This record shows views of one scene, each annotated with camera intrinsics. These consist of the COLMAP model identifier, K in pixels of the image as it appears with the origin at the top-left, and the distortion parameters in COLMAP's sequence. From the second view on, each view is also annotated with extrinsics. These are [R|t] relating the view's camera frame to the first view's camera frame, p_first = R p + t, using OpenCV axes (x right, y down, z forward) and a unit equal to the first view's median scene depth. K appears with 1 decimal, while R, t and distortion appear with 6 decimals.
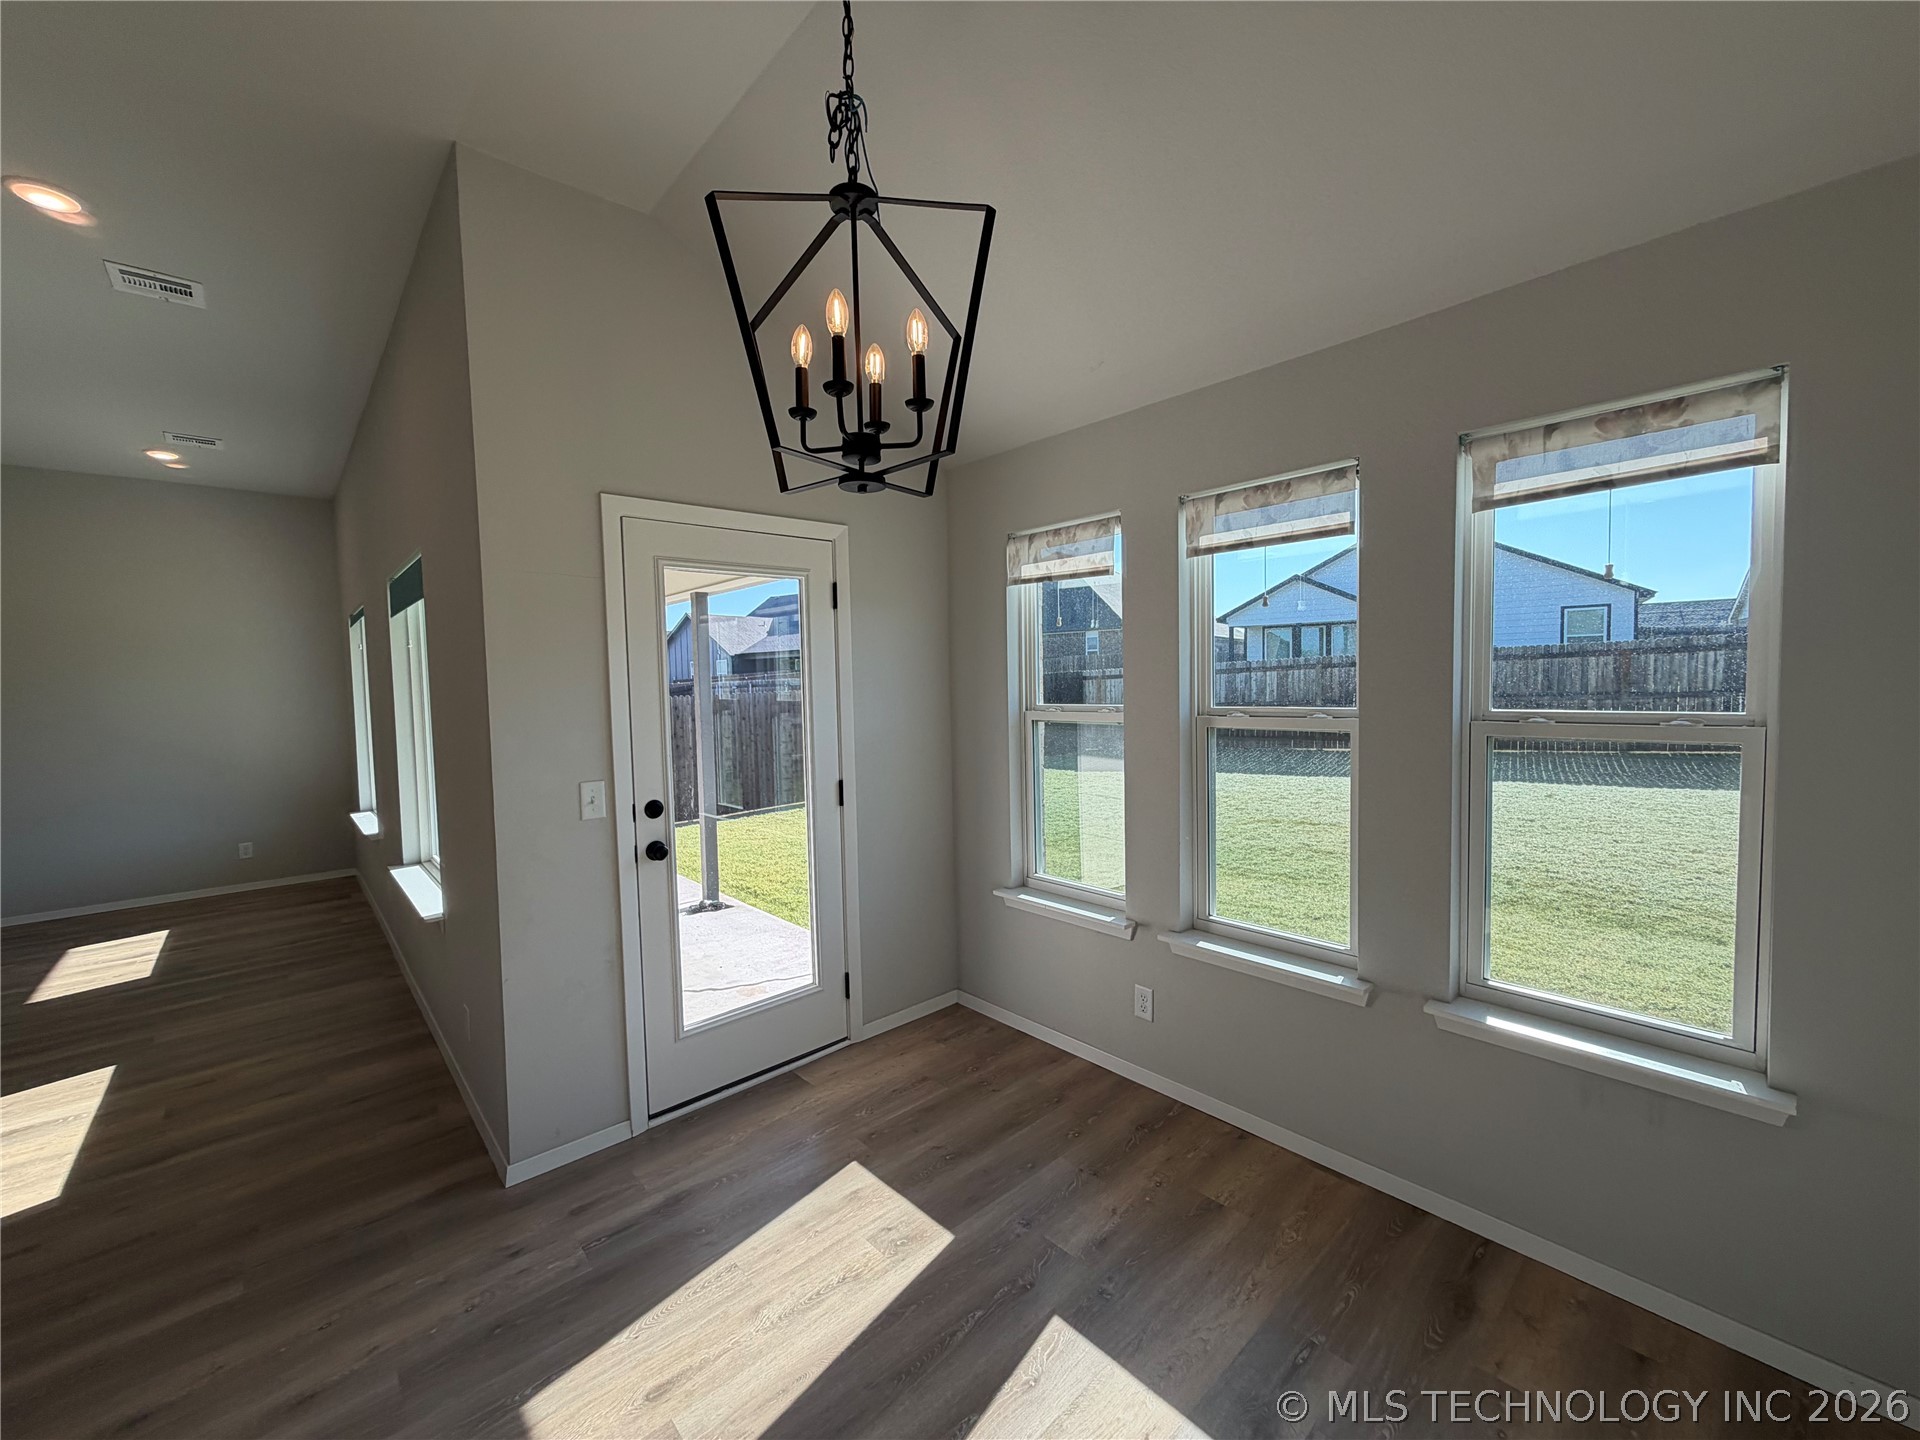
lens RADIAL K [[763.2, 0, 958.0], [0, 763.2, 721.2], [0, 0, 1]] dist [-0.000596, 0.000452]
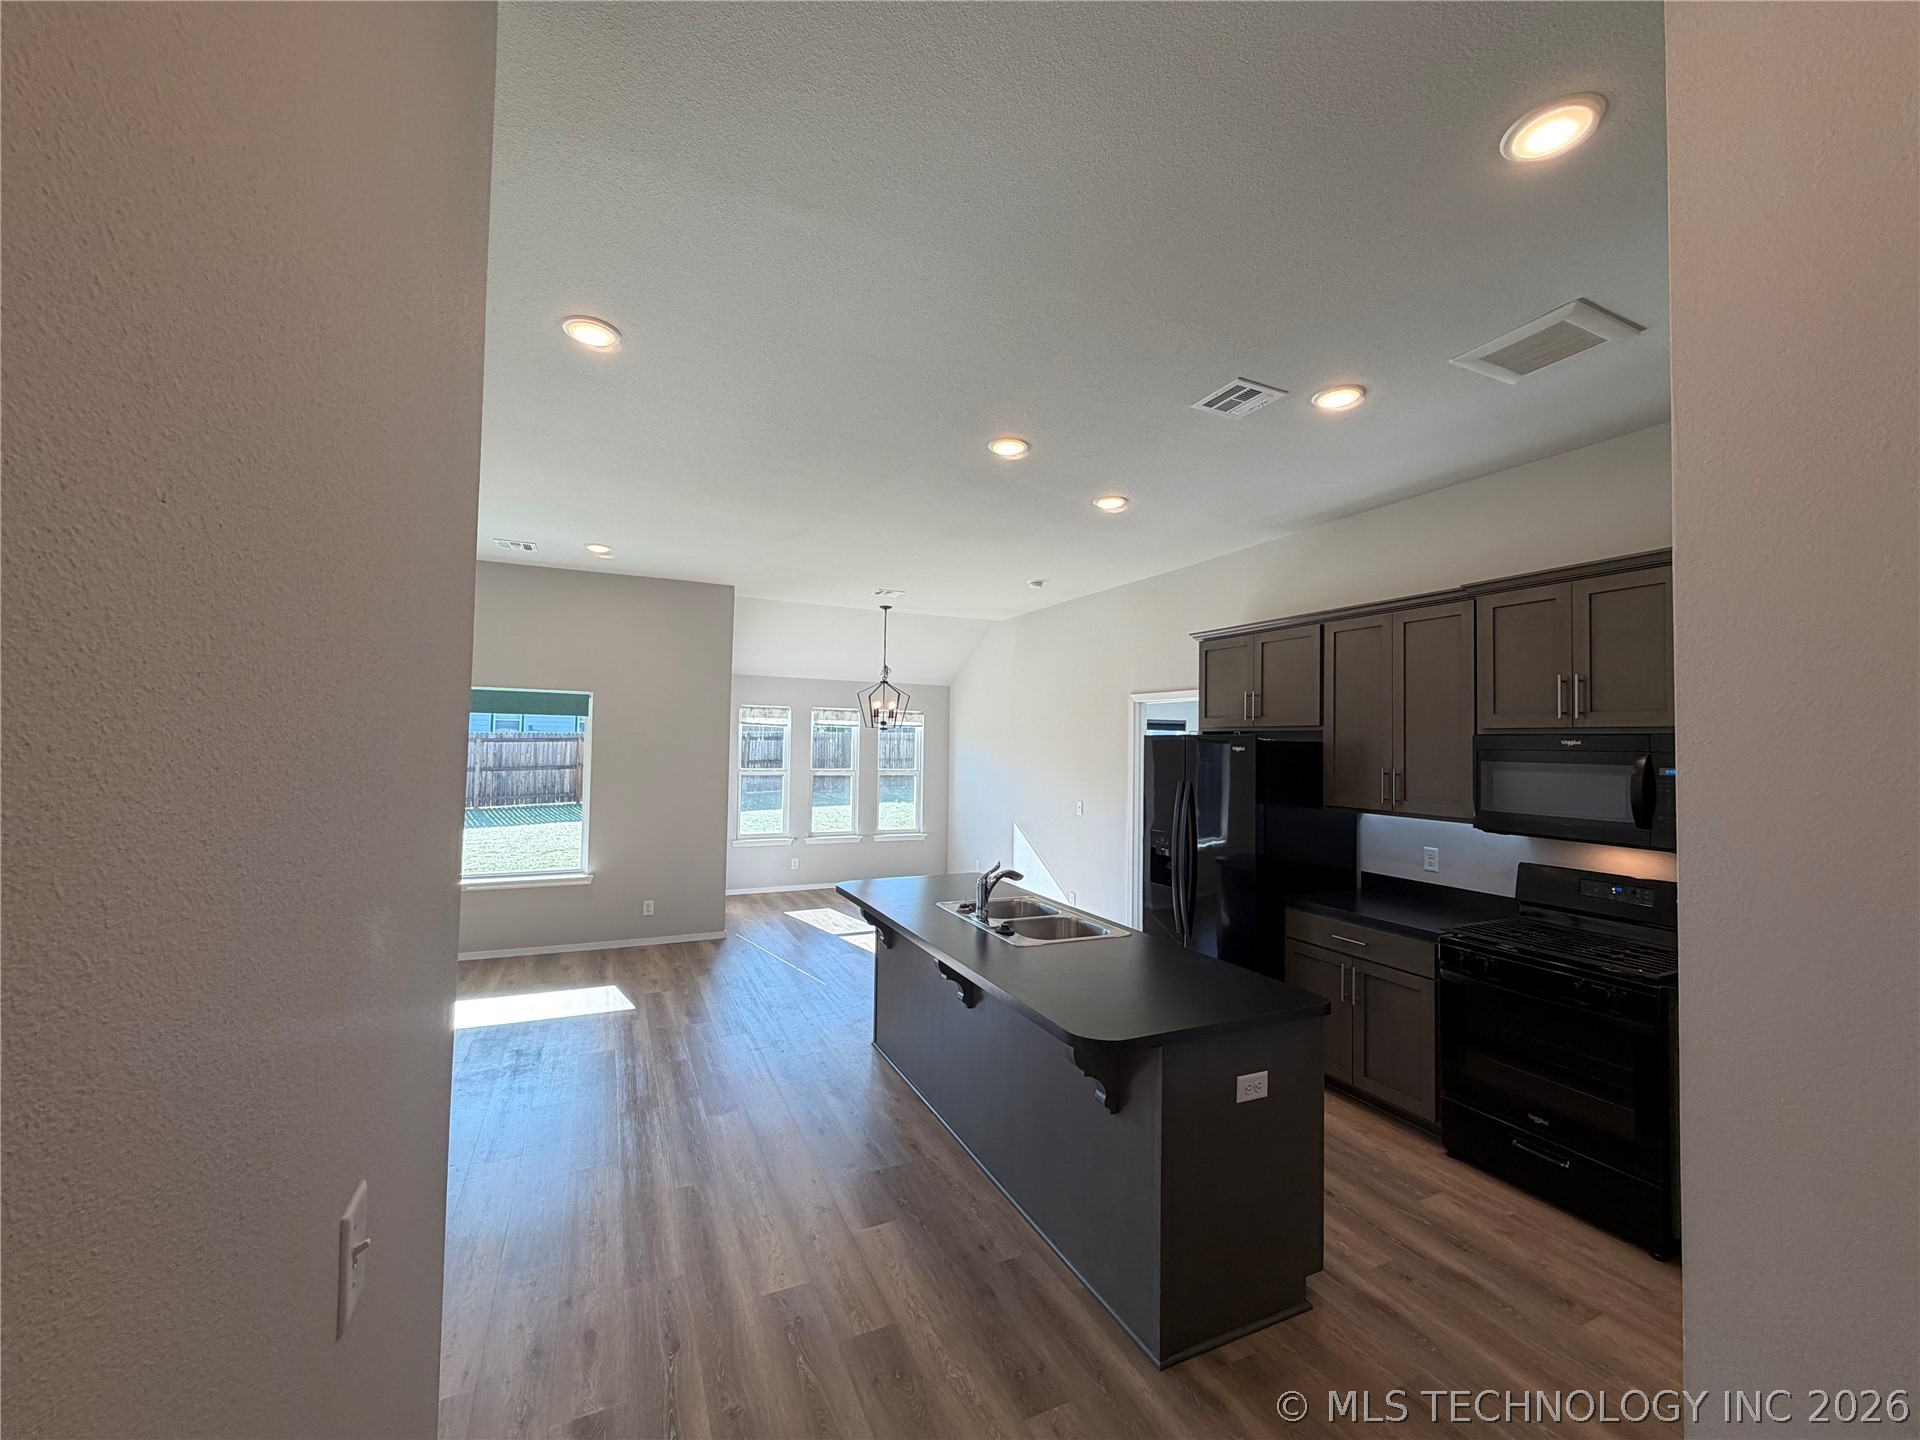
lens RADIAL K [[763.2, 0, 958.0], [0, 763.2, 721.2], [0, 0, 1]] dist [-0.000596, 0.000452]
pose [[0.297451, 0.056878, 0.953041, -2.572158], [0.027350, 0.997307, -0.068056, 0.016145], [-0.954345, 0.046309, 0.295094, -0.584208]]
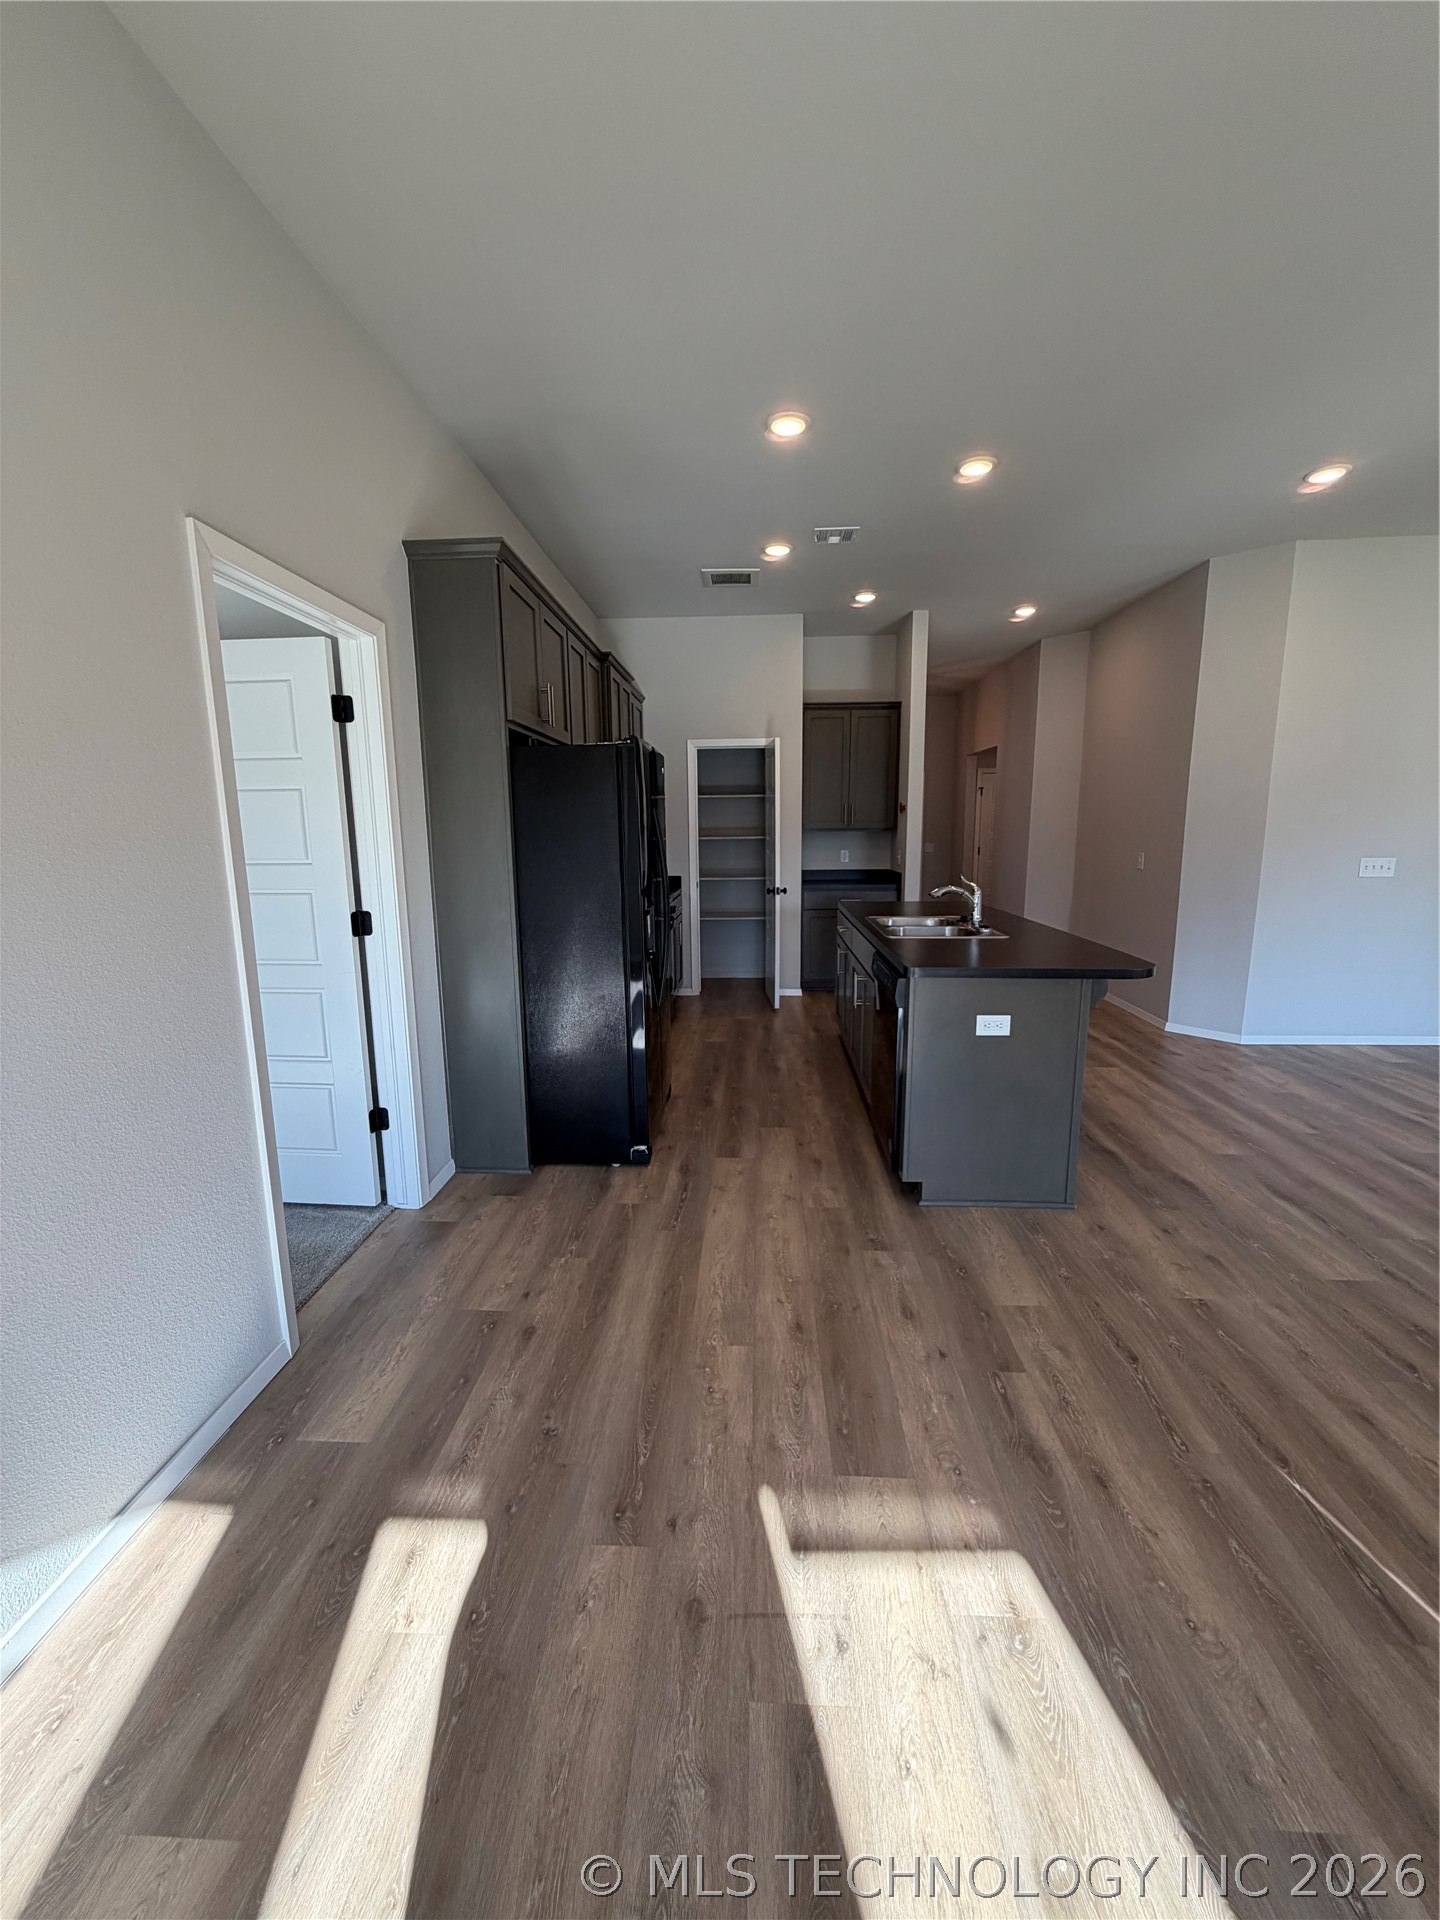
lens RADIAL K [[763.2, 0, 719.6], [0, 763.2, 956.0], [0, 0, 1]] dist [-0.000596, 0.000452]
pose [[-0.709463, 0.145656, -0.689527, -0.101955], [-0.014044, 0.975292, 0.220472, 0.004958], [0.704603, 0.166100, -0.689888, 0.387389]]
